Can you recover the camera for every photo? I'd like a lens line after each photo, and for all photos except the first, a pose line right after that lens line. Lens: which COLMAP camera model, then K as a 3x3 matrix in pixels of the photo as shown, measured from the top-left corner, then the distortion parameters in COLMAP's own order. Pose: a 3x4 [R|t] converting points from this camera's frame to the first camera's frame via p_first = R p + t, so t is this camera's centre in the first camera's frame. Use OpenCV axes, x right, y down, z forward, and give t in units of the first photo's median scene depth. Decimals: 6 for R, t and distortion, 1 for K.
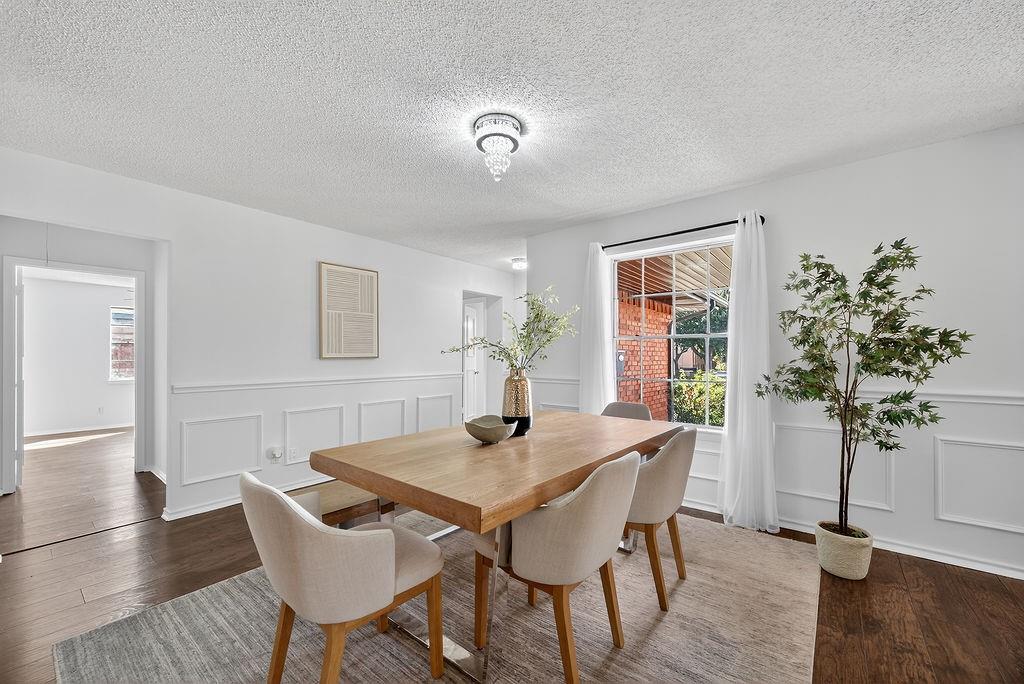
lens RADIAL K [[409.0, 0, 507.3], [0, 409.0, 354.2], [0, 0, 1]] dist [-0.000878, -0.000045]
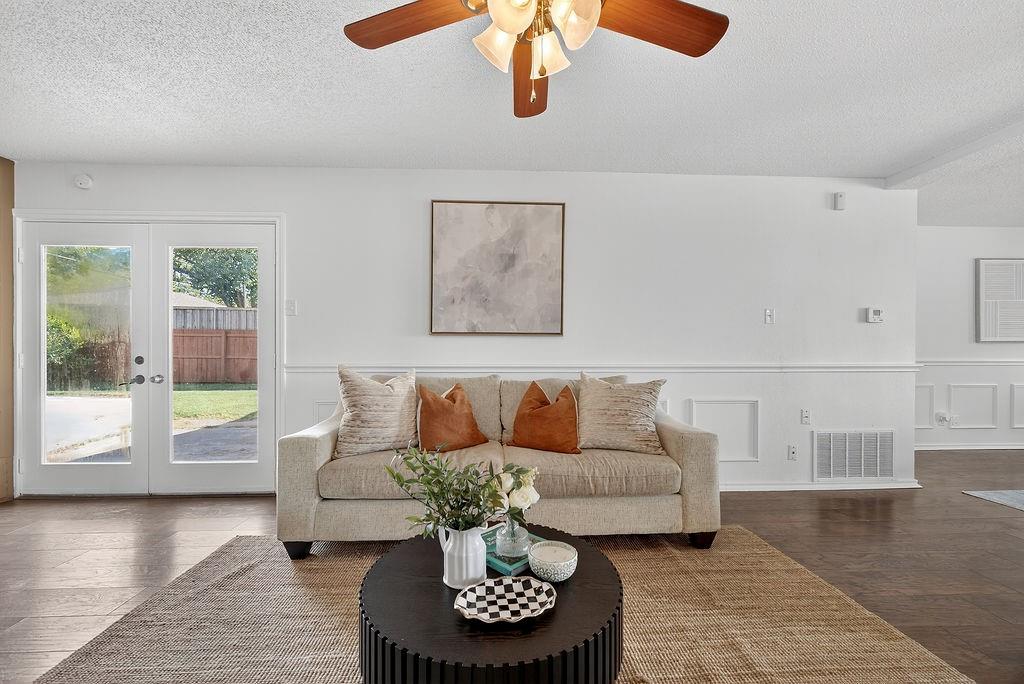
lens RADIAL K [[403.1, 0, 513.3], [0, 403.1, 355.7], [0, 0, 1]] dist [-0.001388, -0.000231]
pose [[0.662236, 0.008443, -0.749248, -0.800308], [0.001200, 0.999923, 0.012328, 0.057571], [0.749295, -0.009063, 0.662175, -1.256947]]
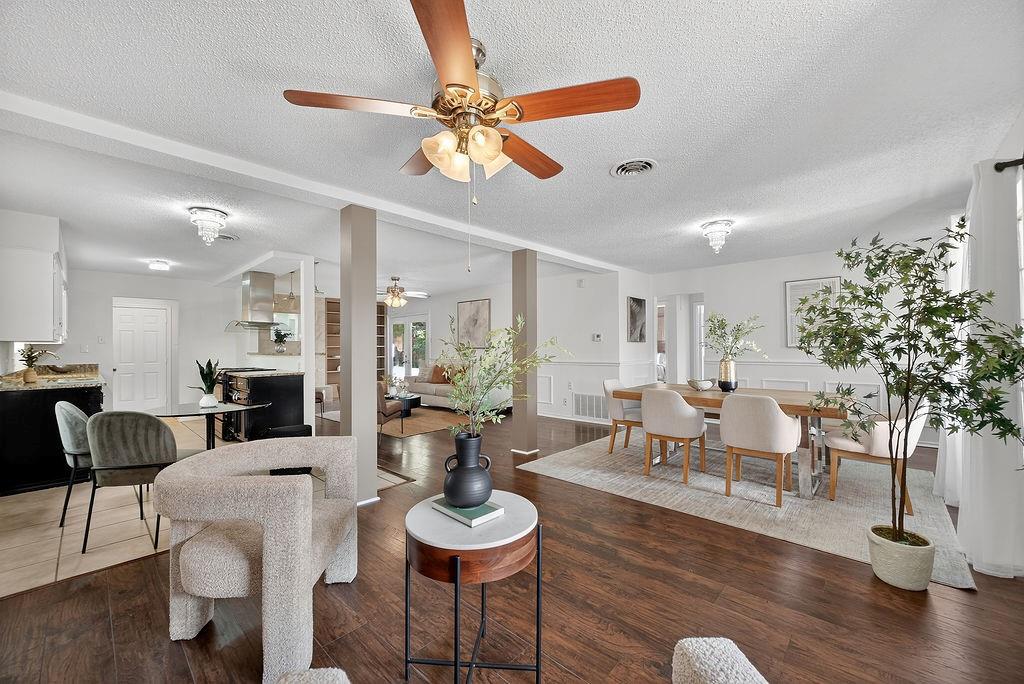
lens RADIAL K [[403.1, 0, 513.3], [0, 403.1, 355.7], [0, 0, 1]] dist [-0.001388, -0.000231]
pose [[-0.067886, 0.027188, -0.997323, 1.834387], [0.010785, 0.999590, 0.026516, -0.025676], [0.997635, -0.008956, -0.068151, 0.203484]]
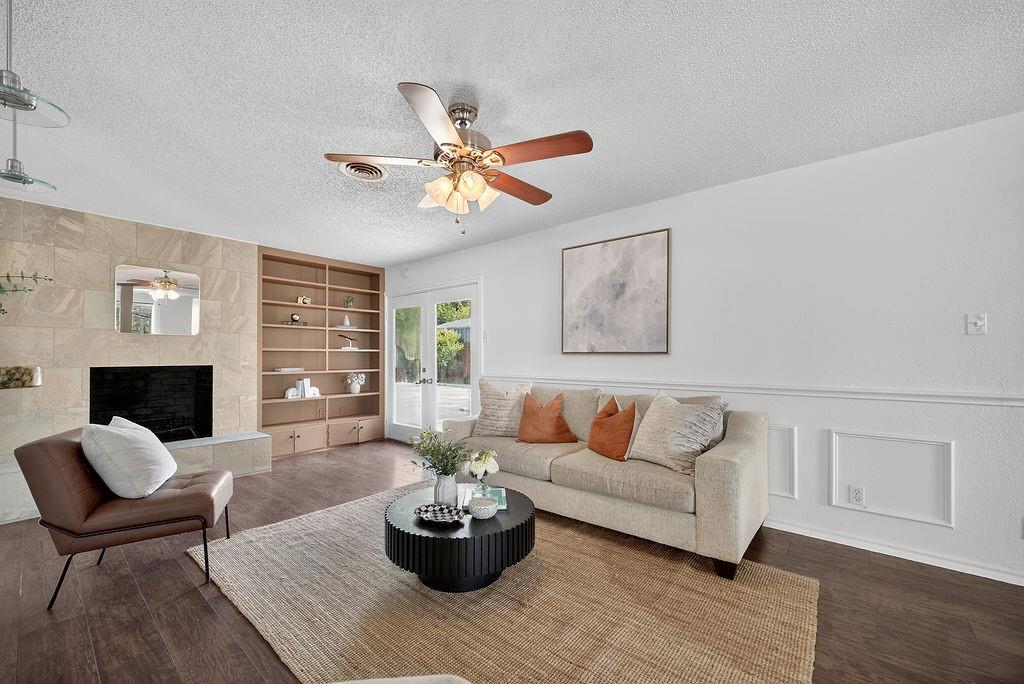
lens RADIAL K [[409.0, 0, 507.3], [0, 409.0, 354.2], [0, 0, 1]] dist [-0.000878, -0.000045]
pose [[-0.022468, -0.002435, -0.999745, -0.258442], [0.007732, 0.999967, -0.002609, 0.006520], [0.999718, -0.007788, -0.022449, -0.776192]]
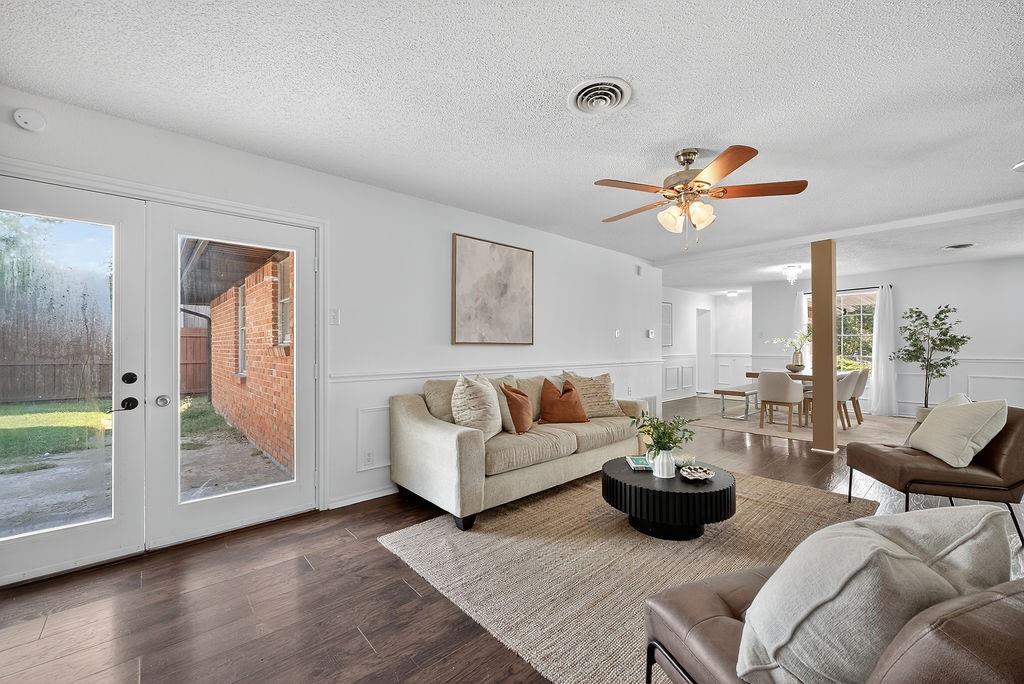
lens RADIAL K [[405.5, 0, 510.4], [0, 405.5, 348.2], [0, 0, 1]] dist [-0.001433, -0.000166]
pose [[0.986996, 0.000627, -0.160741, -1.494665], [0.000605, 0.999971, 0.007615, 0.006983], [0.160741, -0.007613, 0.986967, -2.126356]]
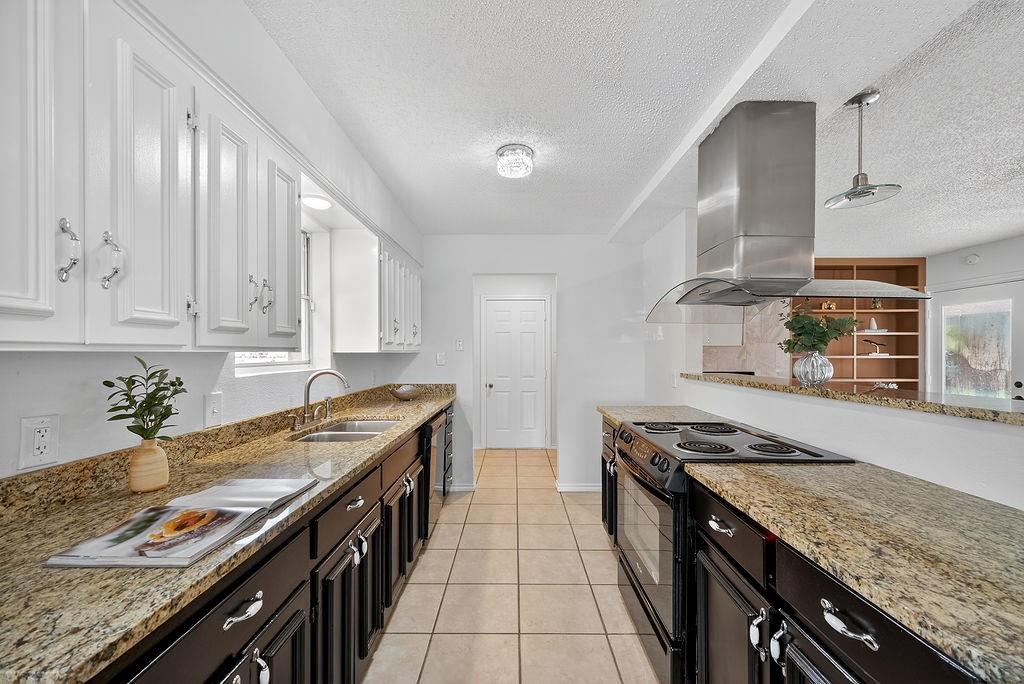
lens RADIAL K [[405.5, 0, 510.4], [0, 405.5, 348.2], [0, 0, 1]] dist [-0.001433, -0.000166]
pose [[-0.775796, -0.004554, -0.630967, 0.185499], [0.004511, 0.999908, -0.012764, -0.057689], [0.630967, -0.012748, -0.775705, -1.335829]]
